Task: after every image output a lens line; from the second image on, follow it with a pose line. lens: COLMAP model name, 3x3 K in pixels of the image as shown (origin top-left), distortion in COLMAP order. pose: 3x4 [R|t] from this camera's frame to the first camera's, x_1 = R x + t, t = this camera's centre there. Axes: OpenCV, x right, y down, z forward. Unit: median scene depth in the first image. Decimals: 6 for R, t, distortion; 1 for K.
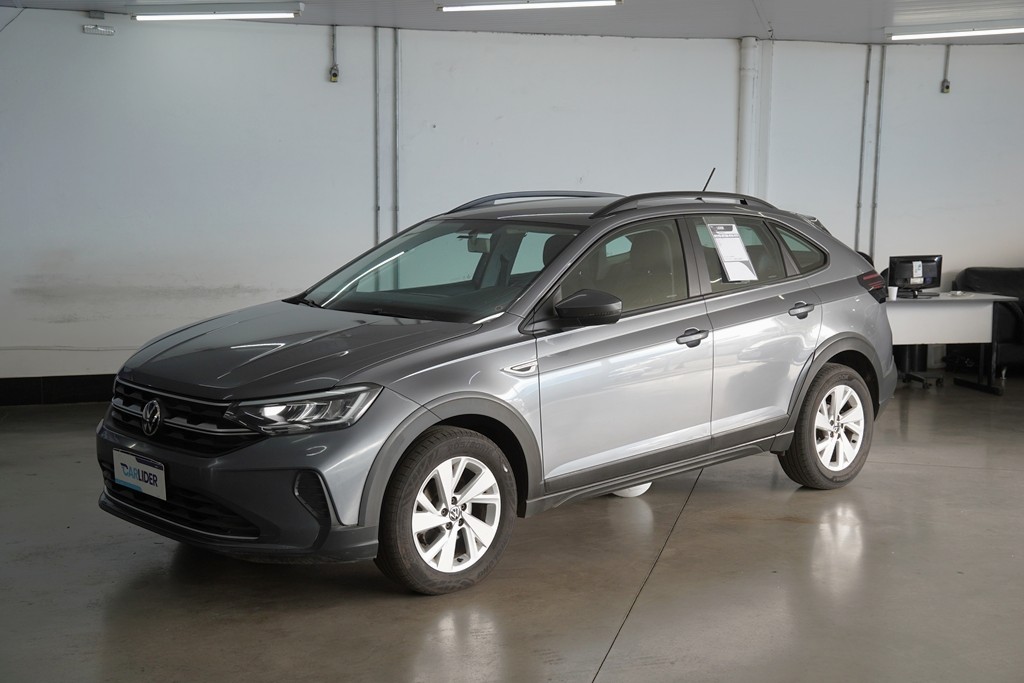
lens RADIAL K [[1261.6, 0, 512.0], [0, 1261.6, 341.5], [0, 0, 1]] dist [0.115860, 0.039402]
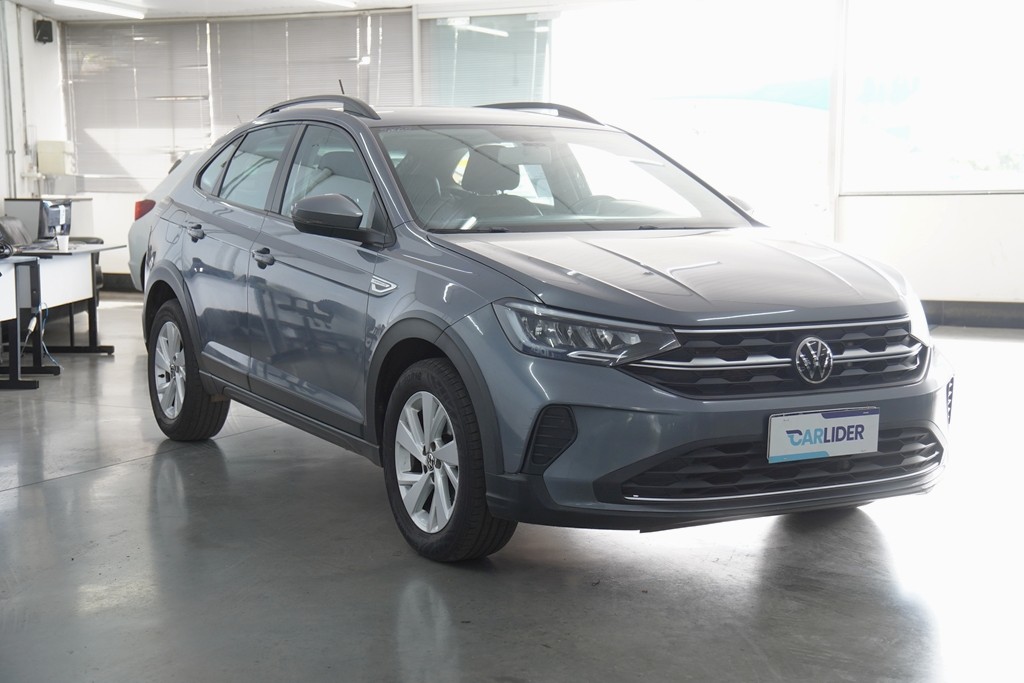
lens RADIAL K [[1573.0, 0, 512.0], [0, 1573.0, 341.5], [0, 0, 1]] dist [0.126356, 0.032338]
pose [[0.217521, -0.100898, 0.970827, -1.216855], [0.112481, 0.990607, 0.077752, -0.044340], [-0.969553, 0.092286, 0.226827, 0.941972]]
